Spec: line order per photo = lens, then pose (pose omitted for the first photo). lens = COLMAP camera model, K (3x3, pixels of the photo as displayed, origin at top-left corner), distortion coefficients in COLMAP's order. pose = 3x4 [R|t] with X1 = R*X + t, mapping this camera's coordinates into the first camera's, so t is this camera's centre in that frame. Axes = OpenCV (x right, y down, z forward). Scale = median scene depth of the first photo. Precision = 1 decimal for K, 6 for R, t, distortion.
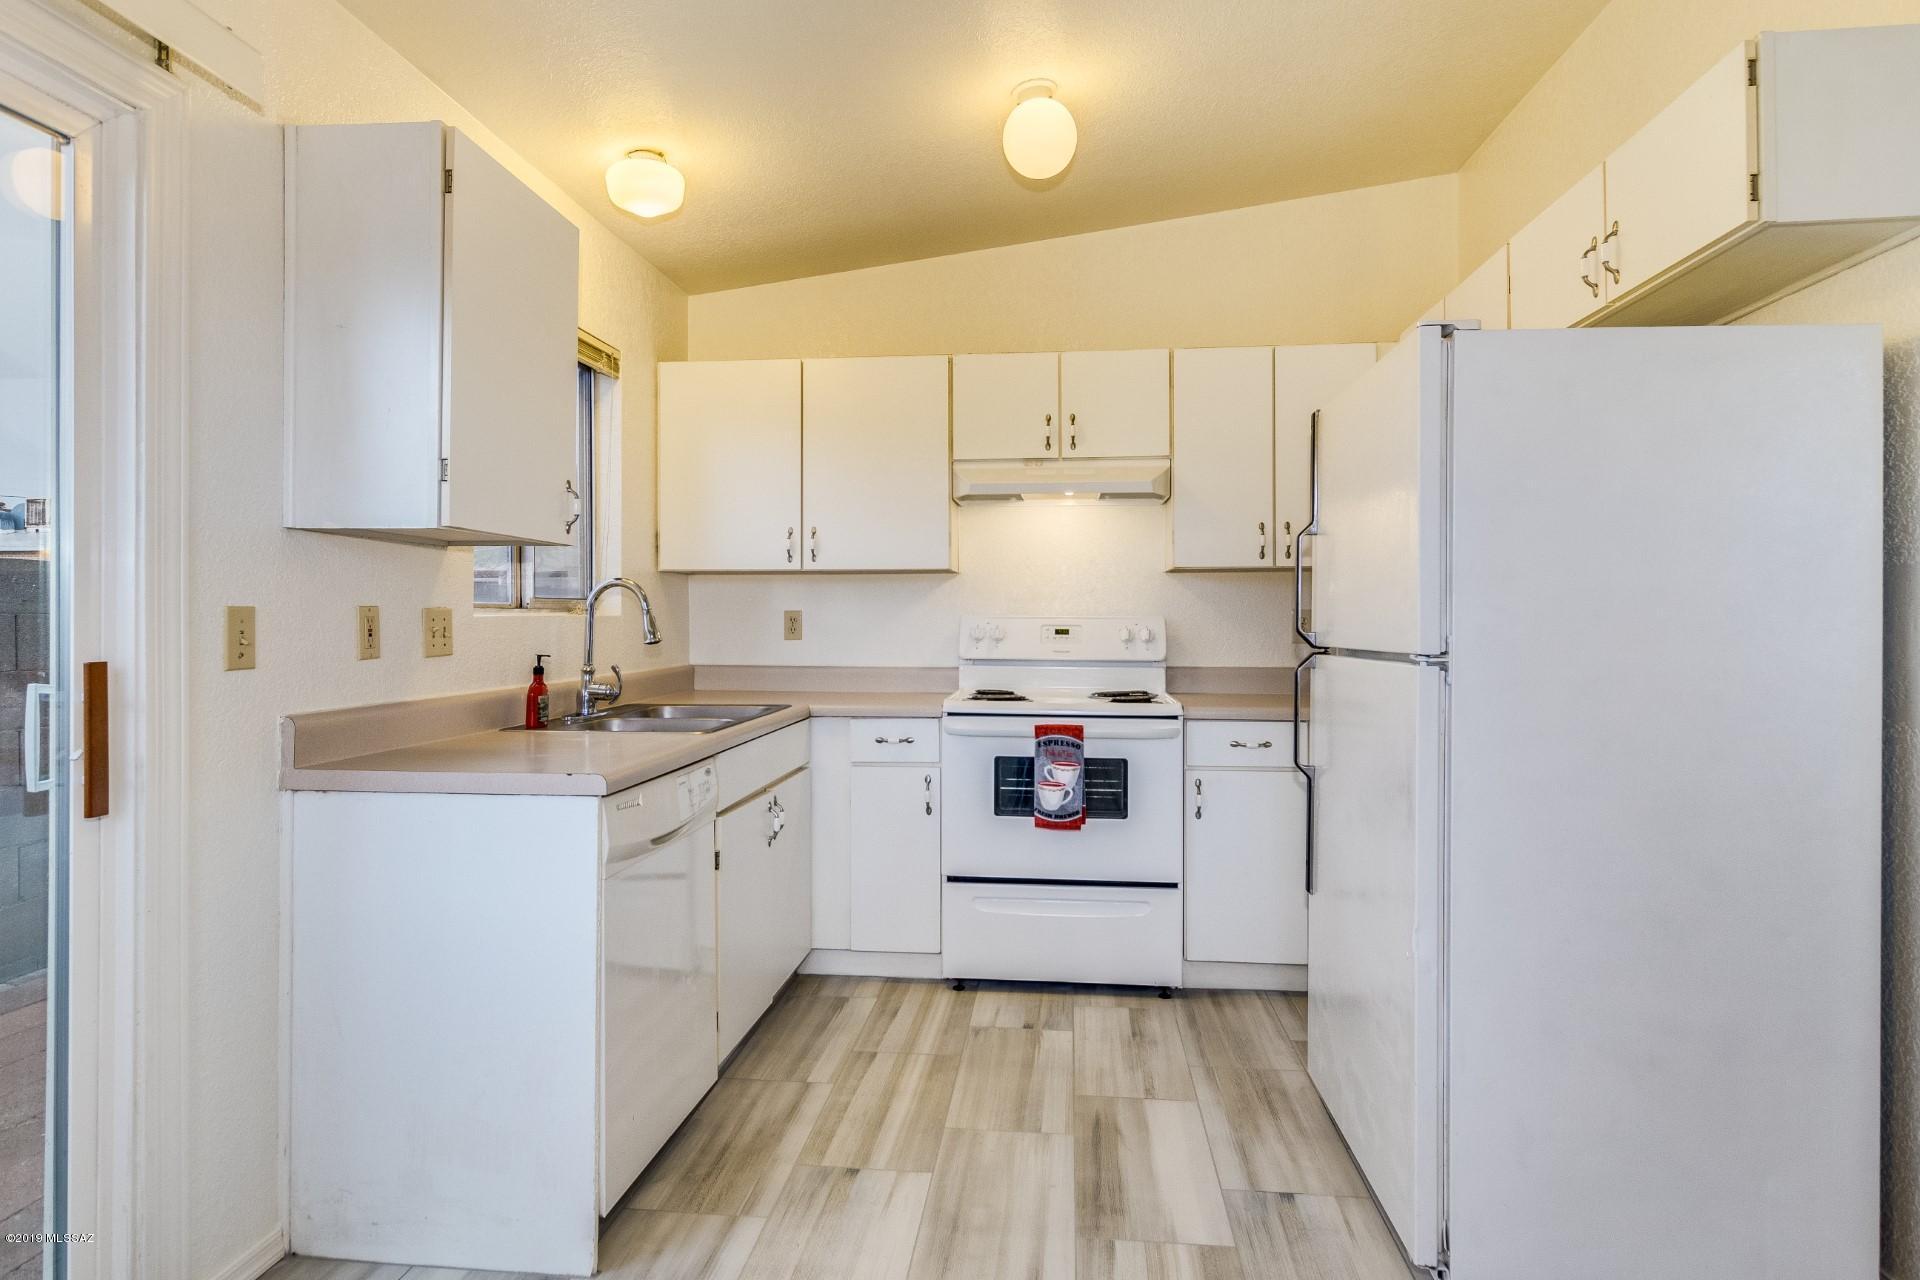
lens RADIAL K [[1059.7, 0, 946.2], [0, 1059.7, 608.8], [0, 0, 1]] dist [0.004451, -0.001608]
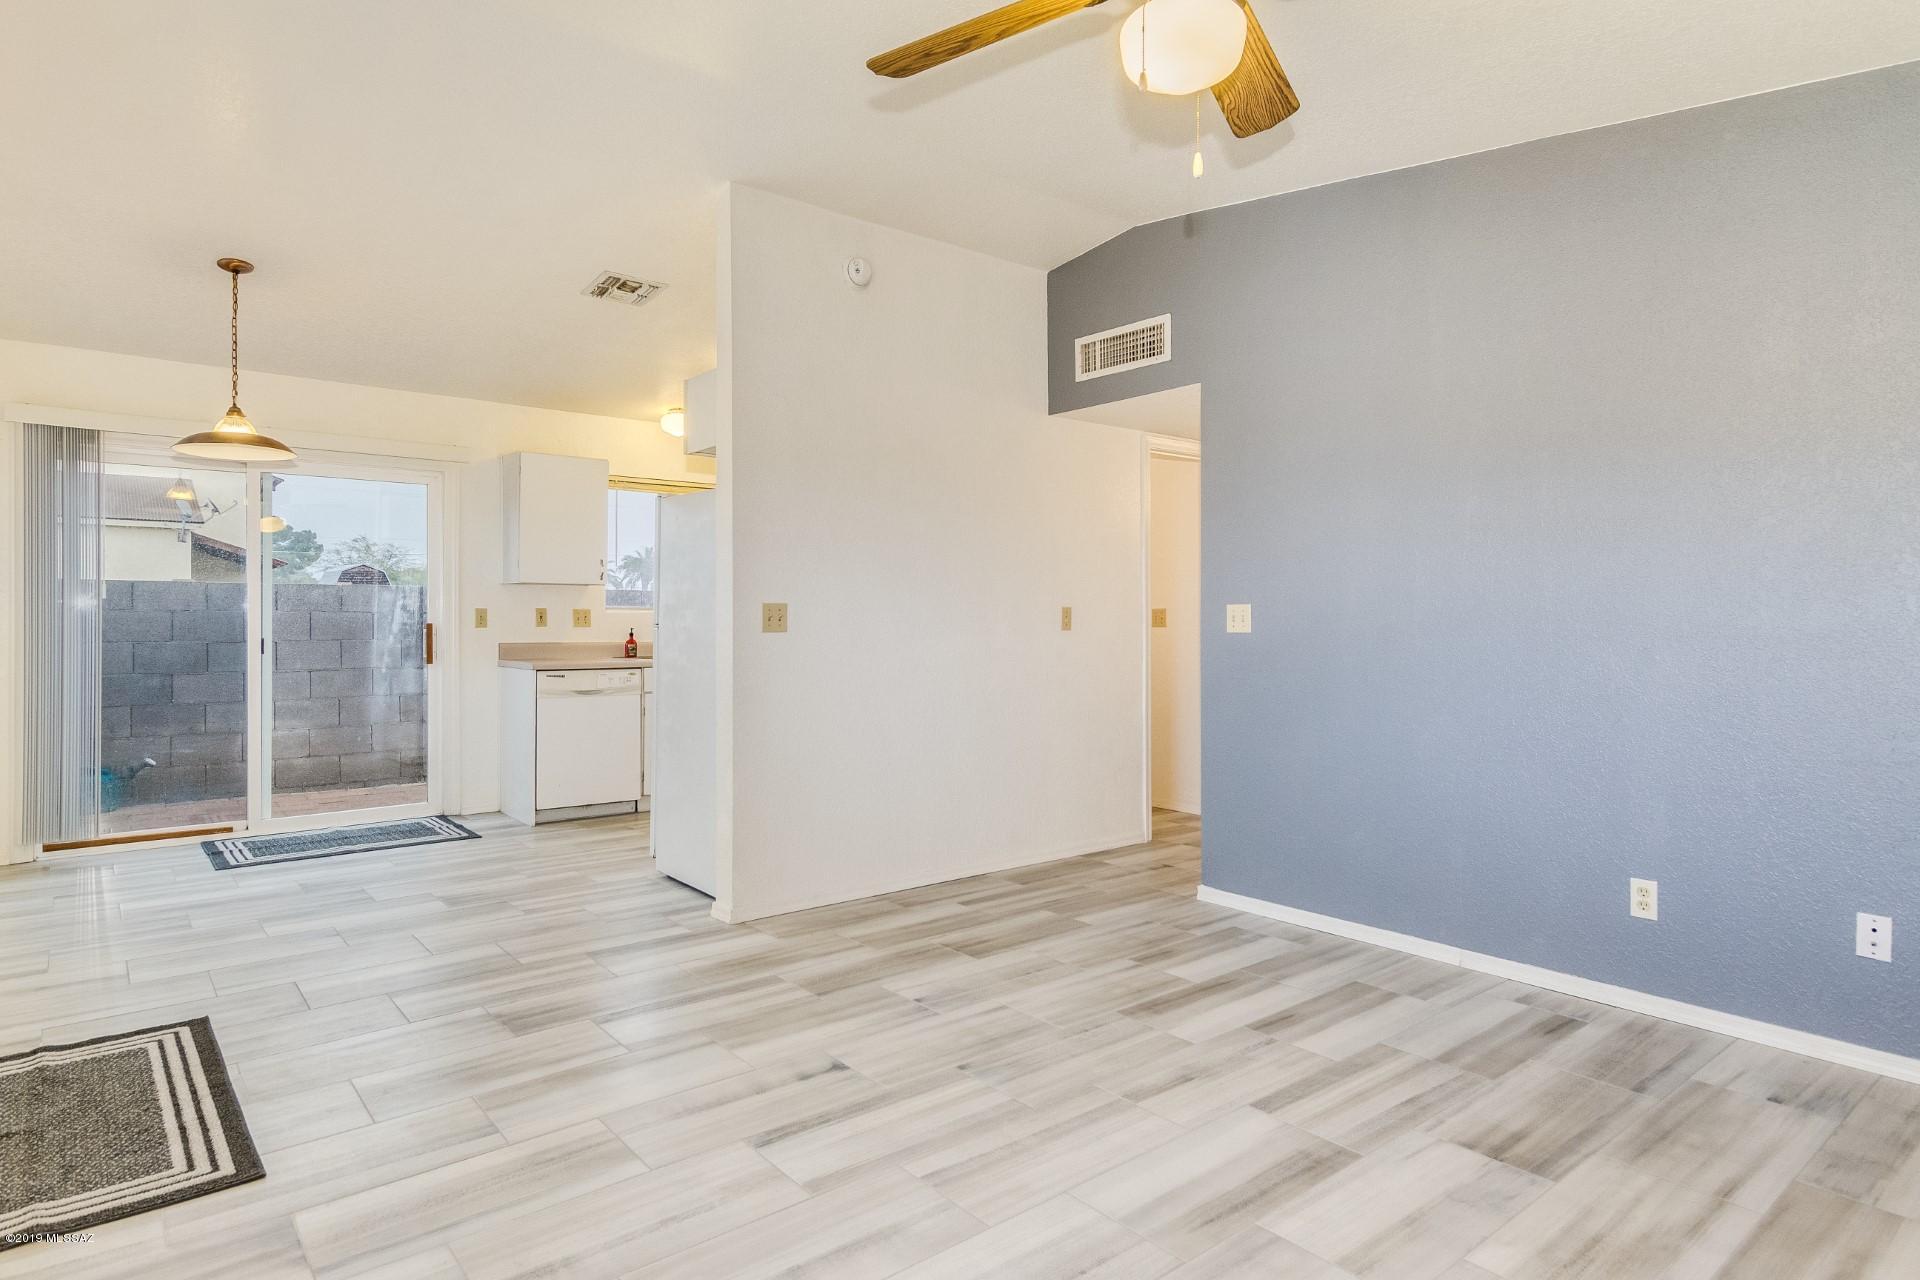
lens RADIAL K [[1061.0, 0, 947.0], [0, 1061.0, 618.5], [0, 0, 1]] dist [0.009739, -0.004131]
pose [[0.711104, -0.000476, -0.703087, 1.651833], [0.004327, 0.999984, 0.003700, 0.013981], [0.703074, -0.005674, 0.711094, -0.205182]]
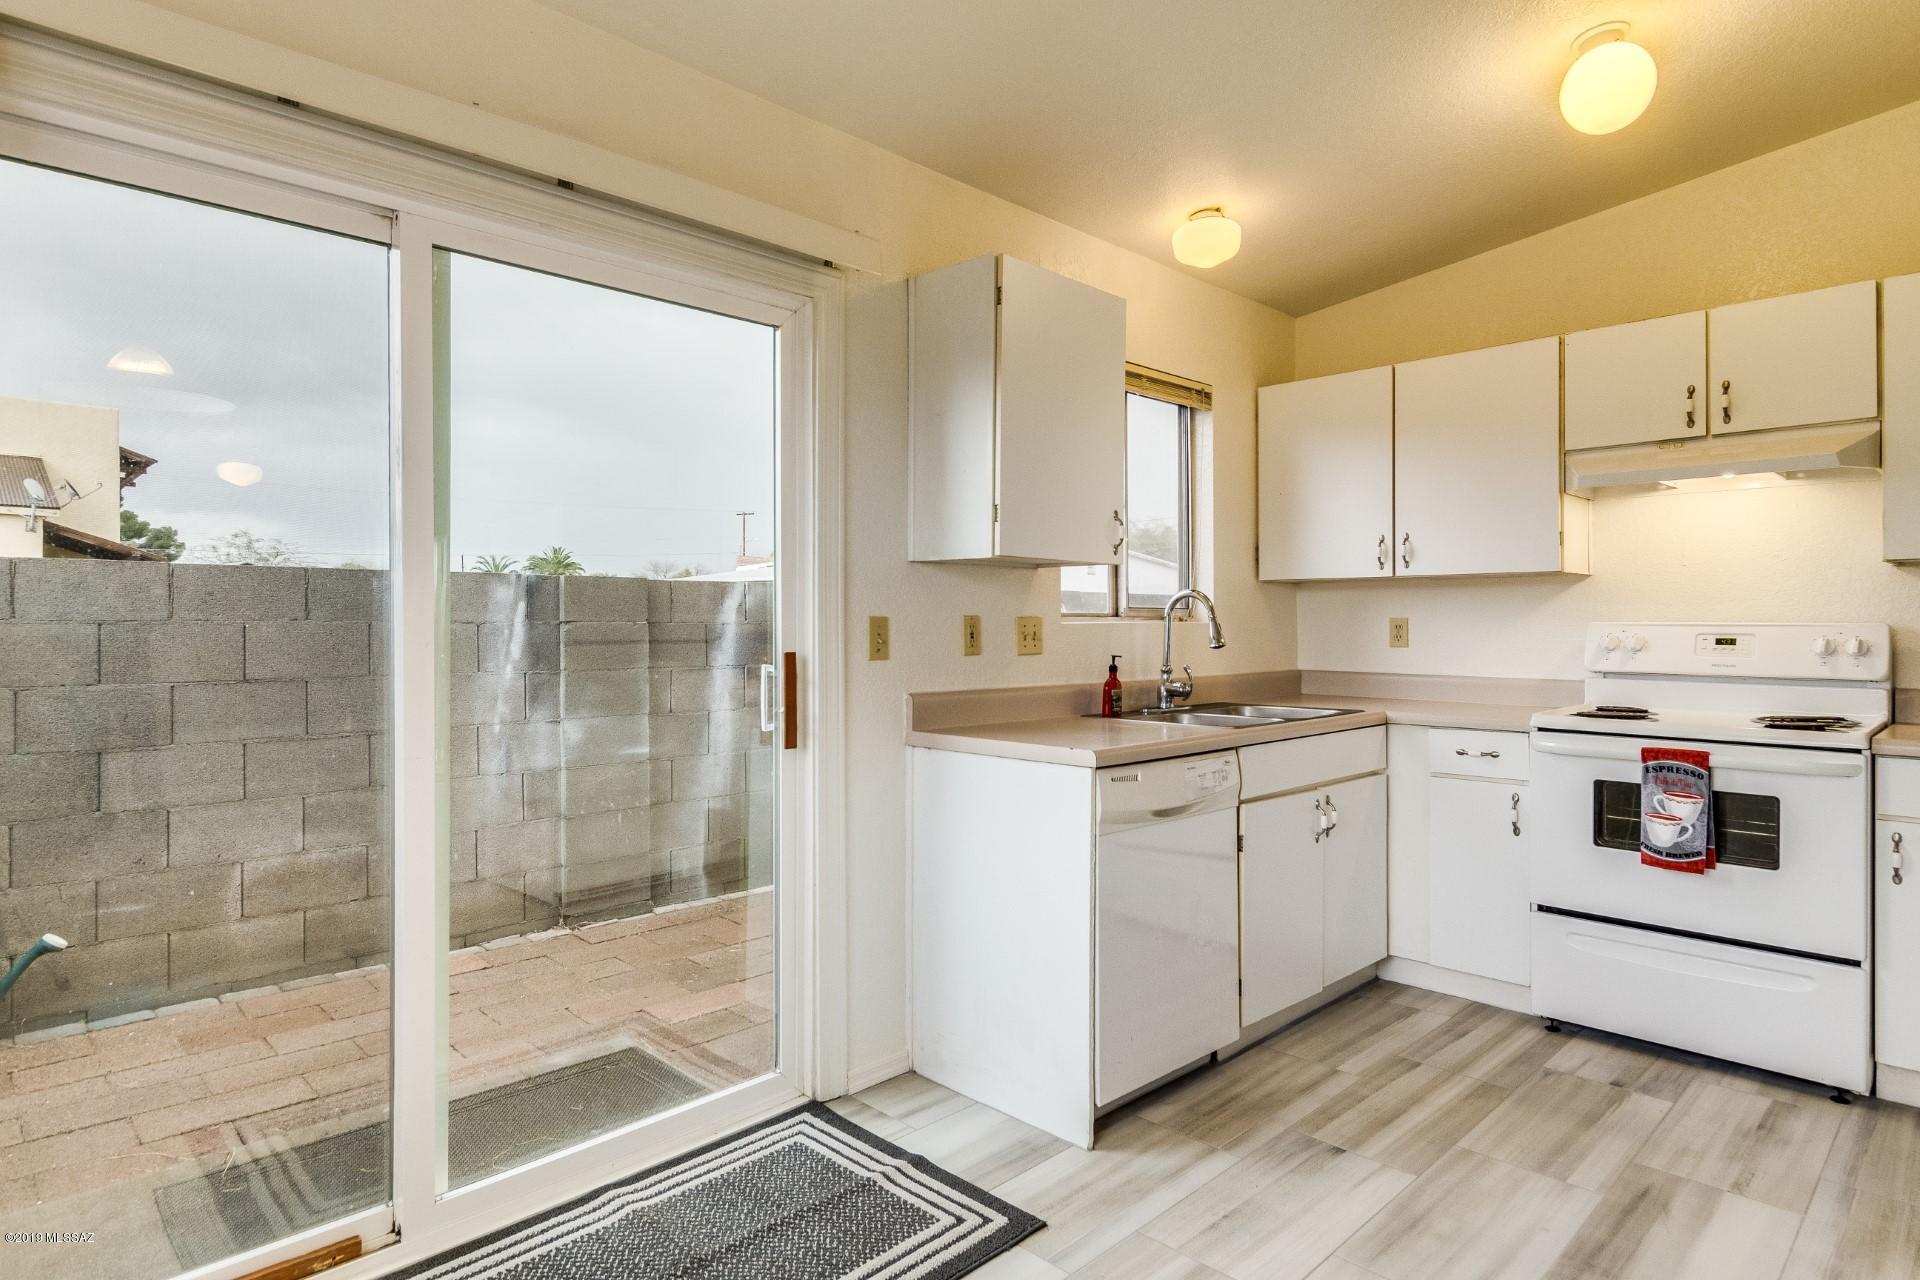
lens RADIAL K [[1061.0, 0, 947.0], [0, 1061.0, 618.5], [0, 0, 1]] dist [0.009739, -0.004131]
pose [[0.774885, -0.003531, -0.632092, 0.204715], [0.004825, 0.999988, 0.000329, 0.000152], [0.632083, -0.003305, 0.774893, -0.046078]]
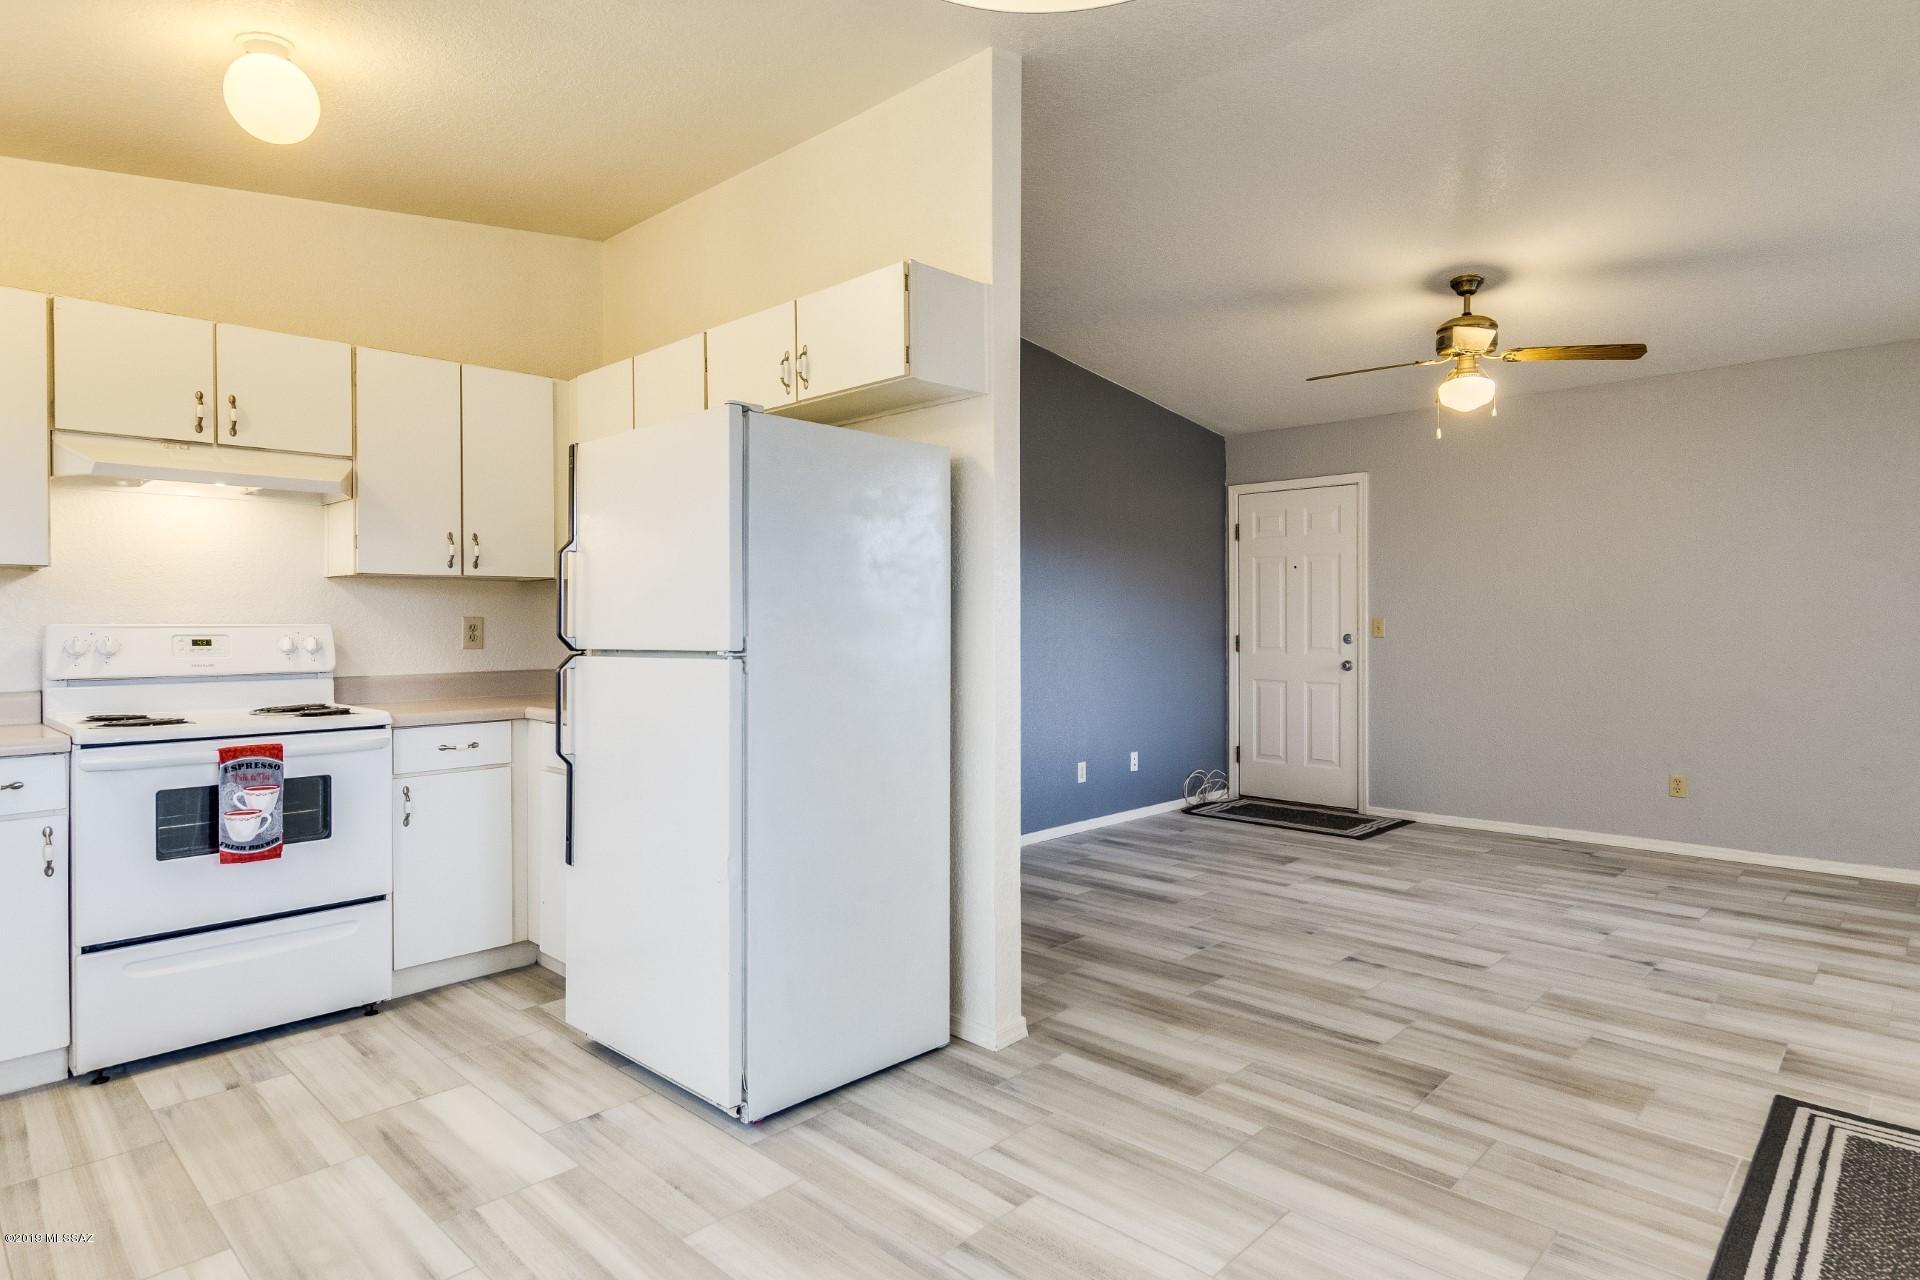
lens RADIAL K [[1061.0, 0, 947.0], [0, 1061.0, 618.5], [0, 0, 1]] dist [0.009739, -0.004131]
pose [[0.612844, -0.002906, 0.790199, -0.256117], [0.000179, 0.999994, 0.003539, -0.001299], [-0.790204, -0.002027, 0.612841, -0.019222]]
